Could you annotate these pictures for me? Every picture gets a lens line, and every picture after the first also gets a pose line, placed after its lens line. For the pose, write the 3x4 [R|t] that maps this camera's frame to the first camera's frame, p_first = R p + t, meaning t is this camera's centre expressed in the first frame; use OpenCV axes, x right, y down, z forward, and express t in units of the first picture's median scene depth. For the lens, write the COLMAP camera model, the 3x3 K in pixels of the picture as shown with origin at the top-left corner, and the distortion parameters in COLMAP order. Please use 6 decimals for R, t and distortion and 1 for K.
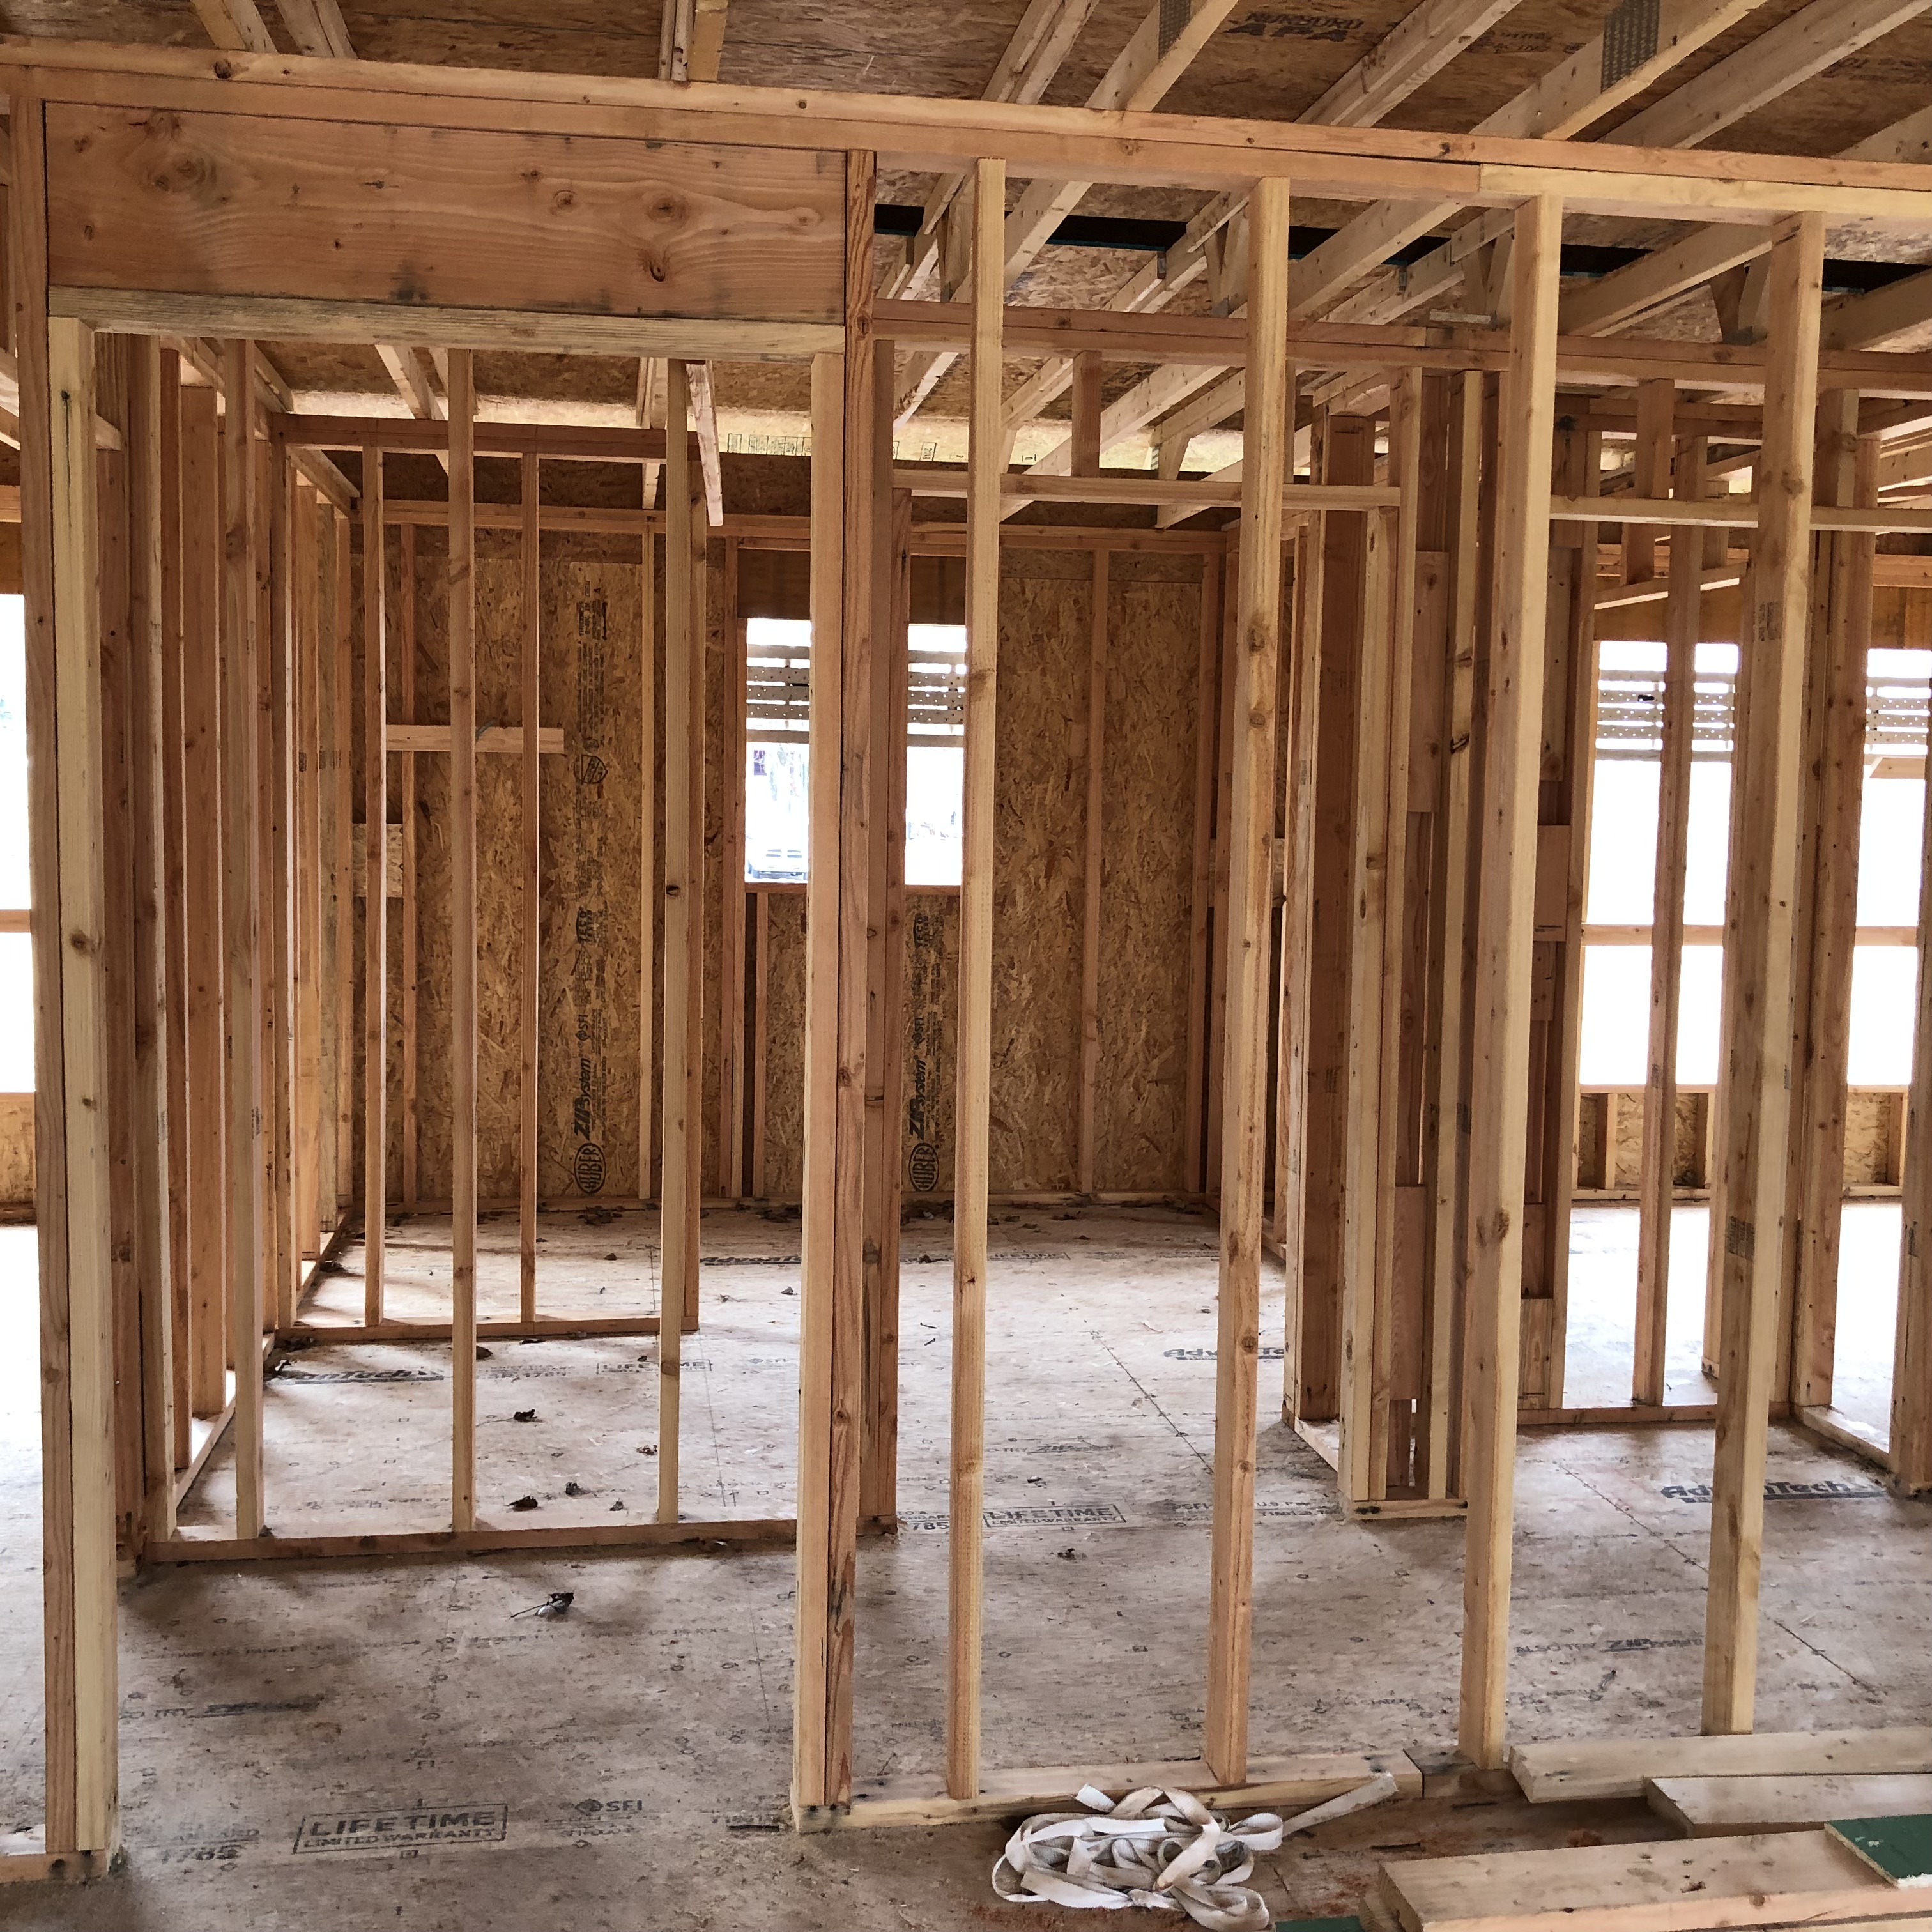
lens RADIAL K [[2124.5, 0, 965.5], [0, 2124.5, 989.8], [0, 0, 1]] dist [0.085851, -0.196286]
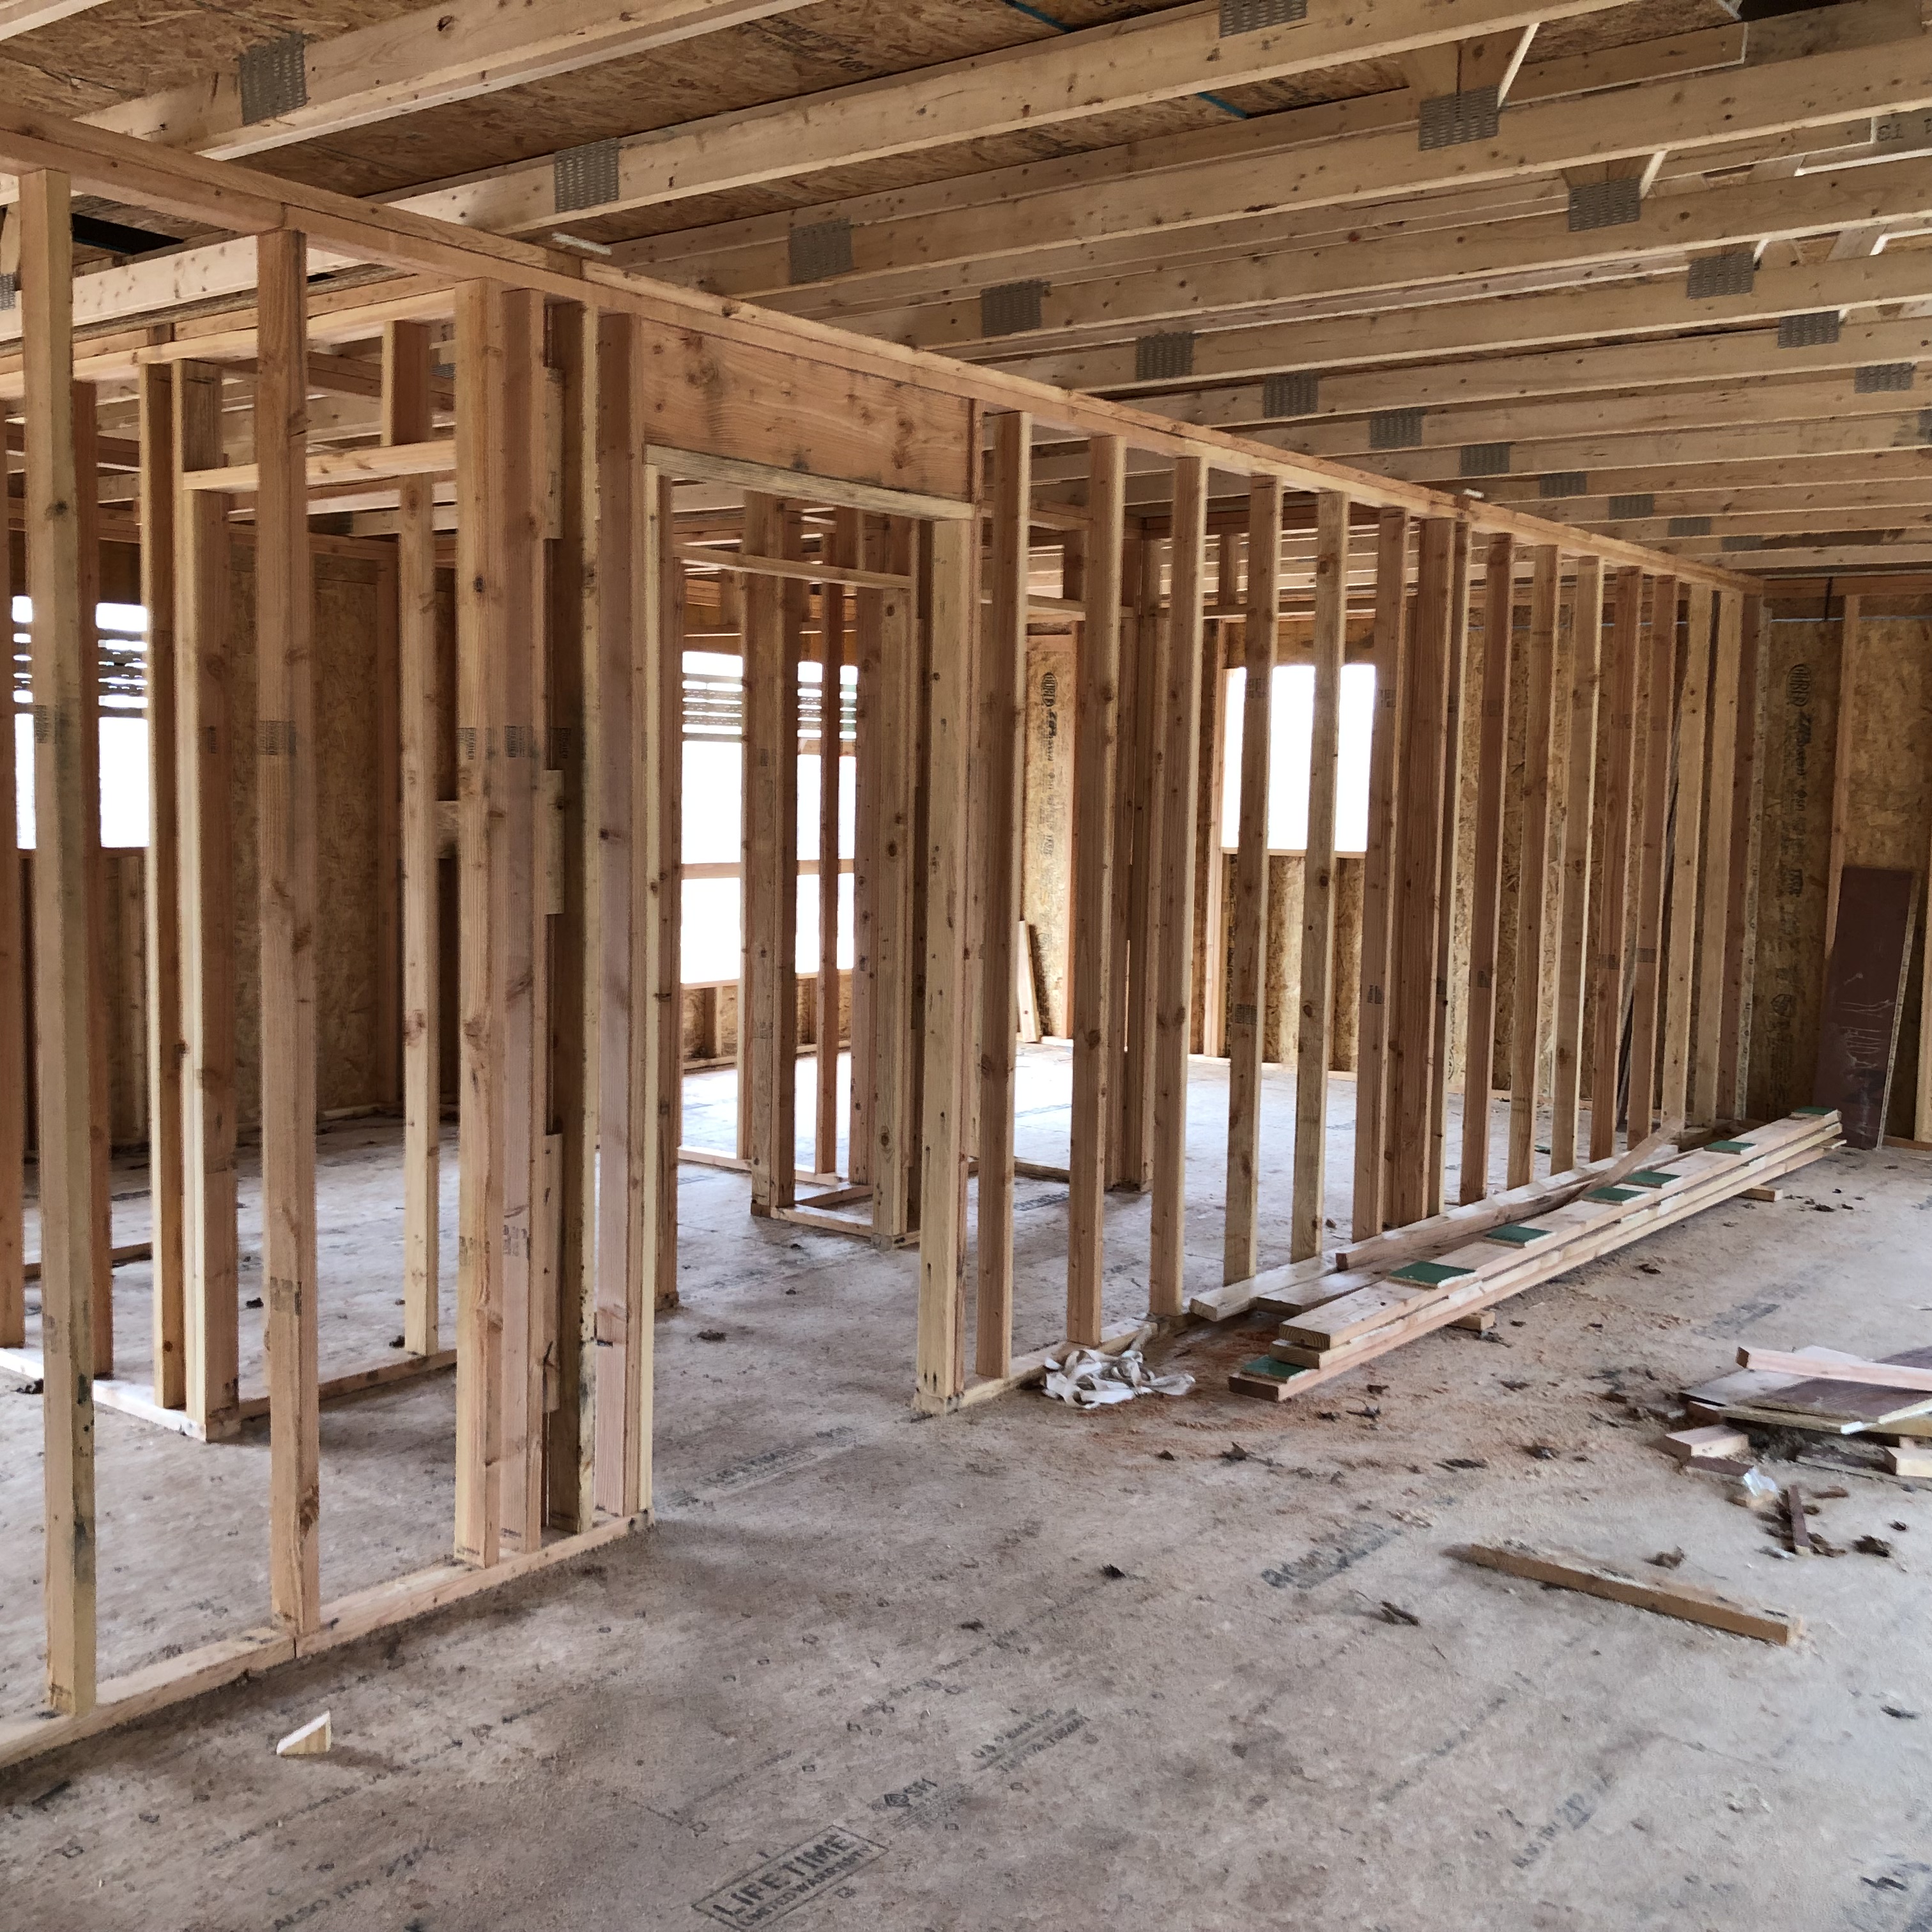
lens RADIAL K [[2116.7, 0, 966.0], [0, 2116.7, 966.0], [0, 0, 1]] dist [0.096452, 0.006193]
pose [[0.723424, -0.066887, 0.687157, -0.595453], [0.059774, 0.997627, 0.034180, -0.001683], [-0.687812, 0.016347, 0.725705, -0.100572]]
